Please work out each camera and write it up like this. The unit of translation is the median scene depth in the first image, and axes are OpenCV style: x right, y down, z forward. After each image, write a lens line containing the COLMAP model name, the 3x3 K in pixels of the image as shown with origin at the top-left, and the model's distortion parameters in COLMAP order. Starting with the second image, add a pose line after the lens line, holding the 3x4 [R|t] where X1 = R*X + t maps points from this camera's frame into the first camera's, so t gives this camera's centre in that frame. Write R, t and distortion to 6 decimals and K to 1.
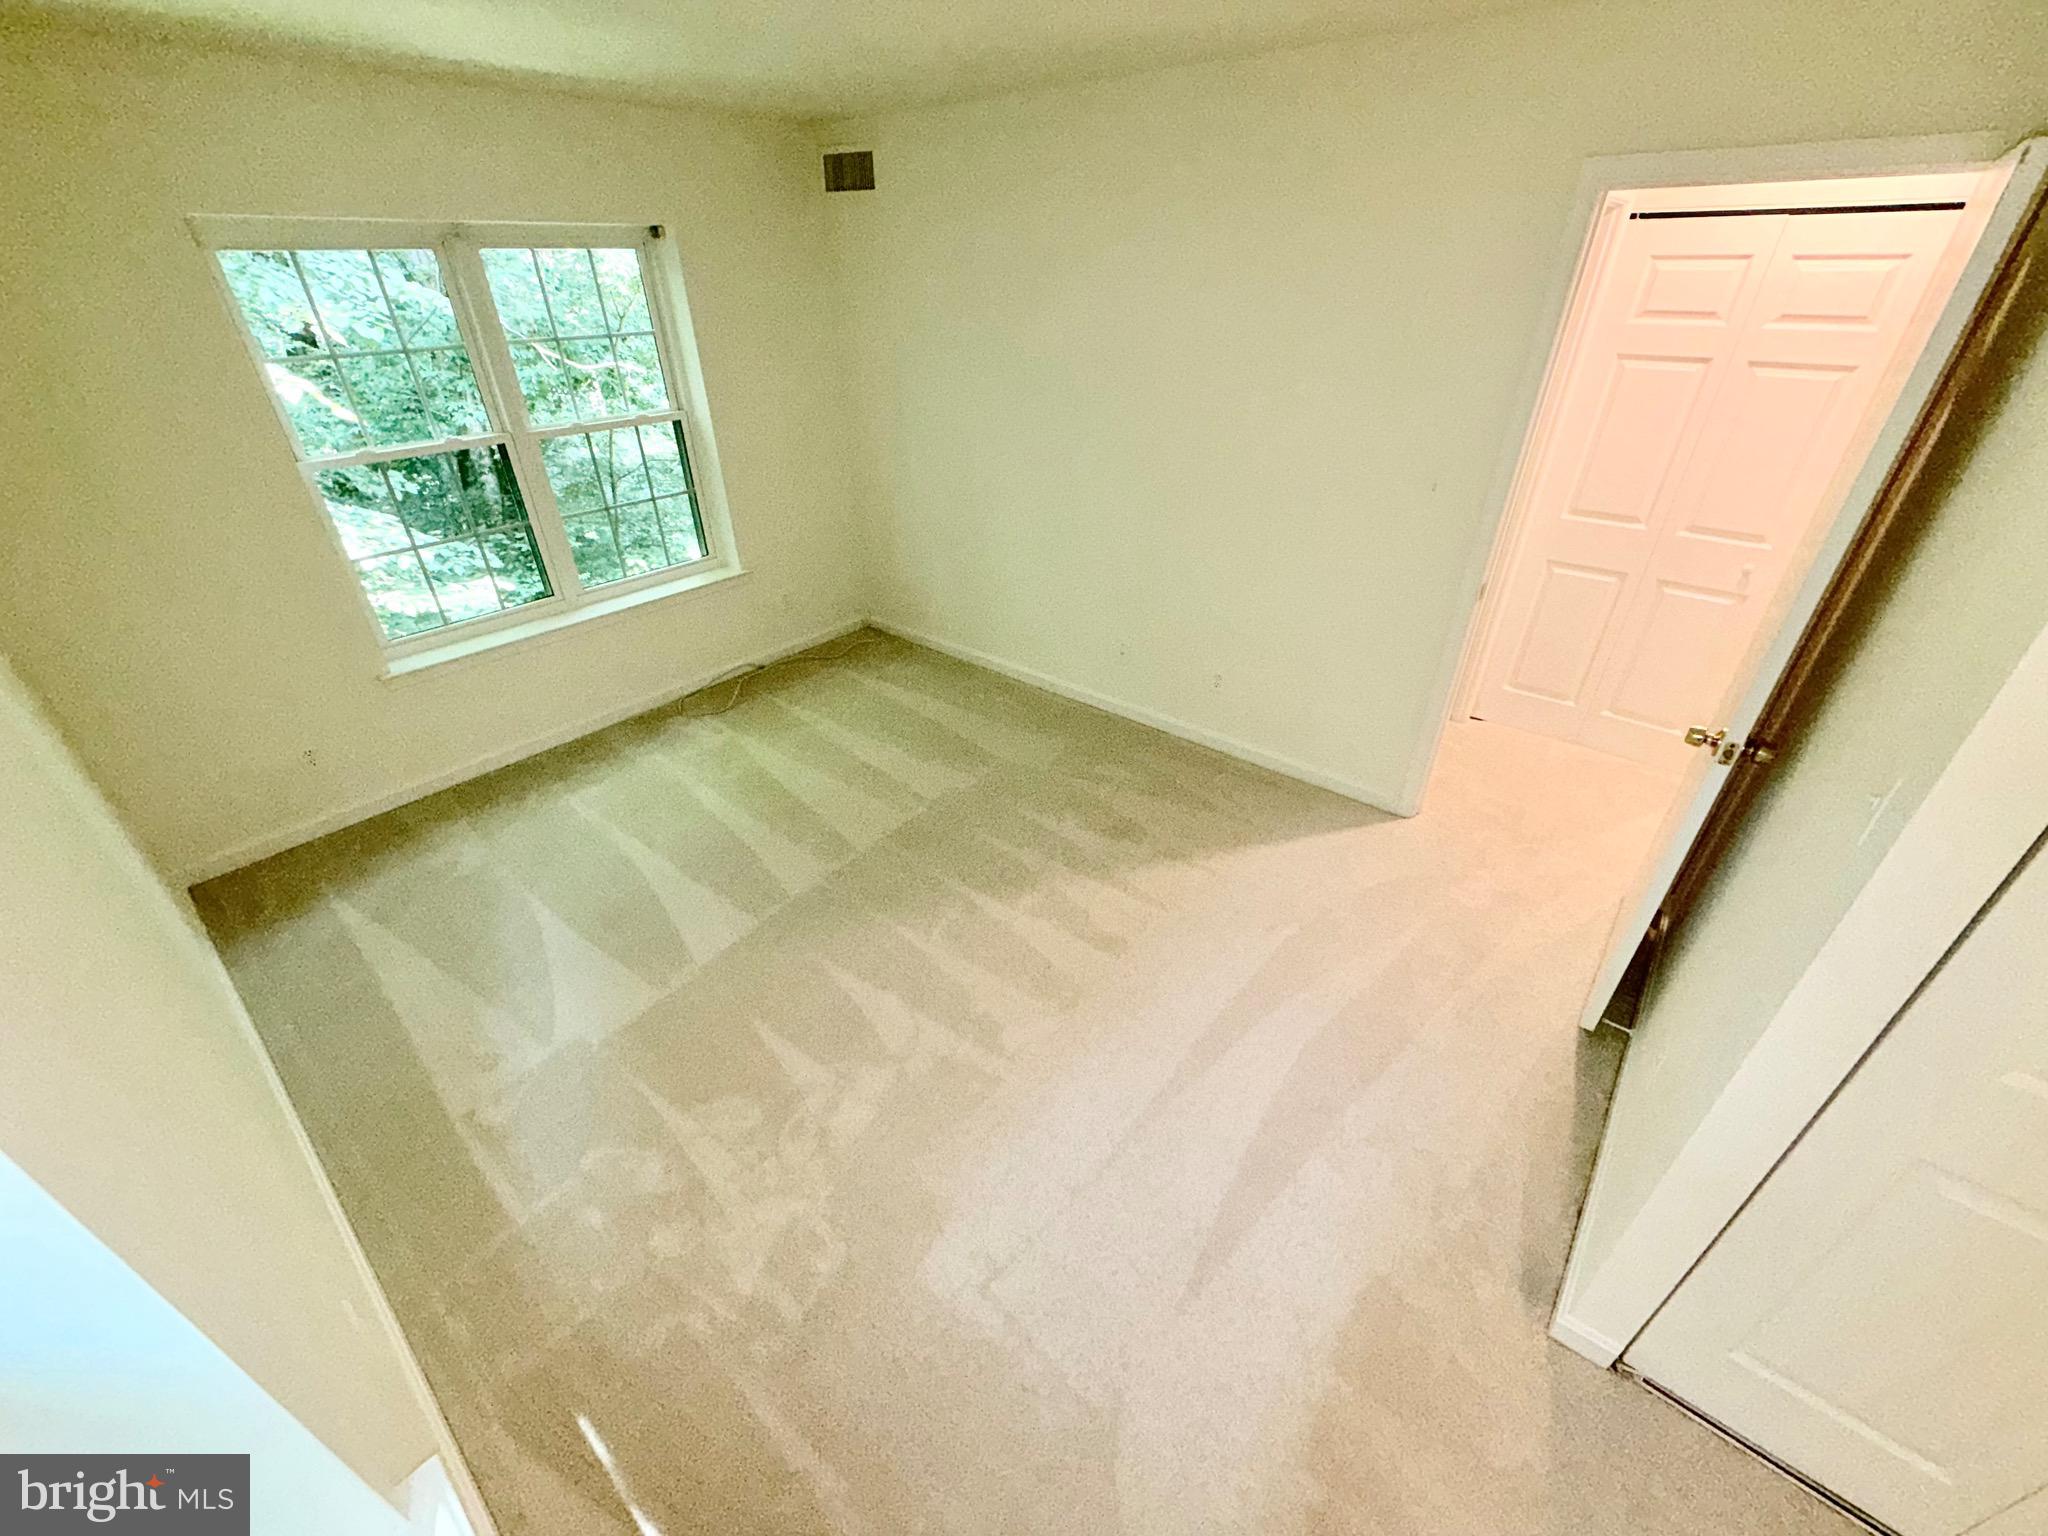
lens RADIAL K [[818.6, 0, 1026.7], [0, 818.6, 771.5], [0, 0, 1]] dist [0.003757, 0.000438]
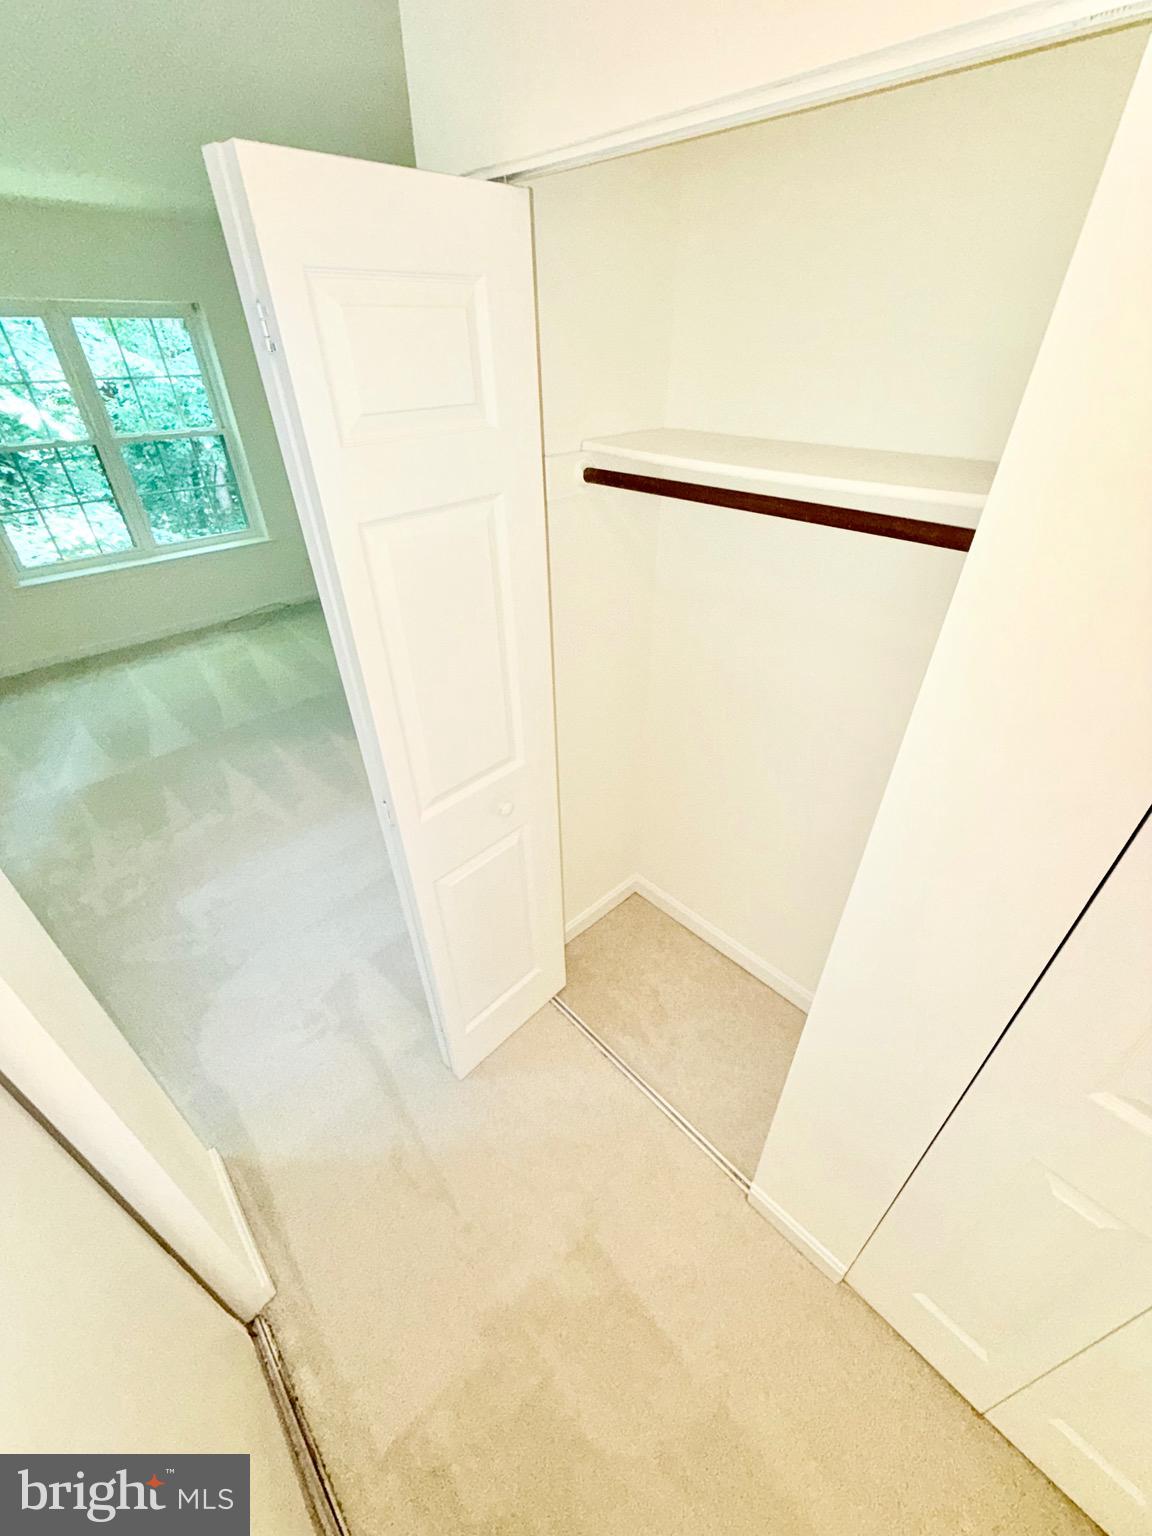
lens RADIAL K [[614.0, 0, 575.2], [0, 614.0, 760.9], [0, 0, 1]] dist [0.003757, 0.000438]
pose [[0.993771, 0.063586, -0.091516, 0.486710], [-0.059425, 0.997102, 0.047508, 0.110685], [0.094272, -0.041774, 0.994670, -0.139295]]
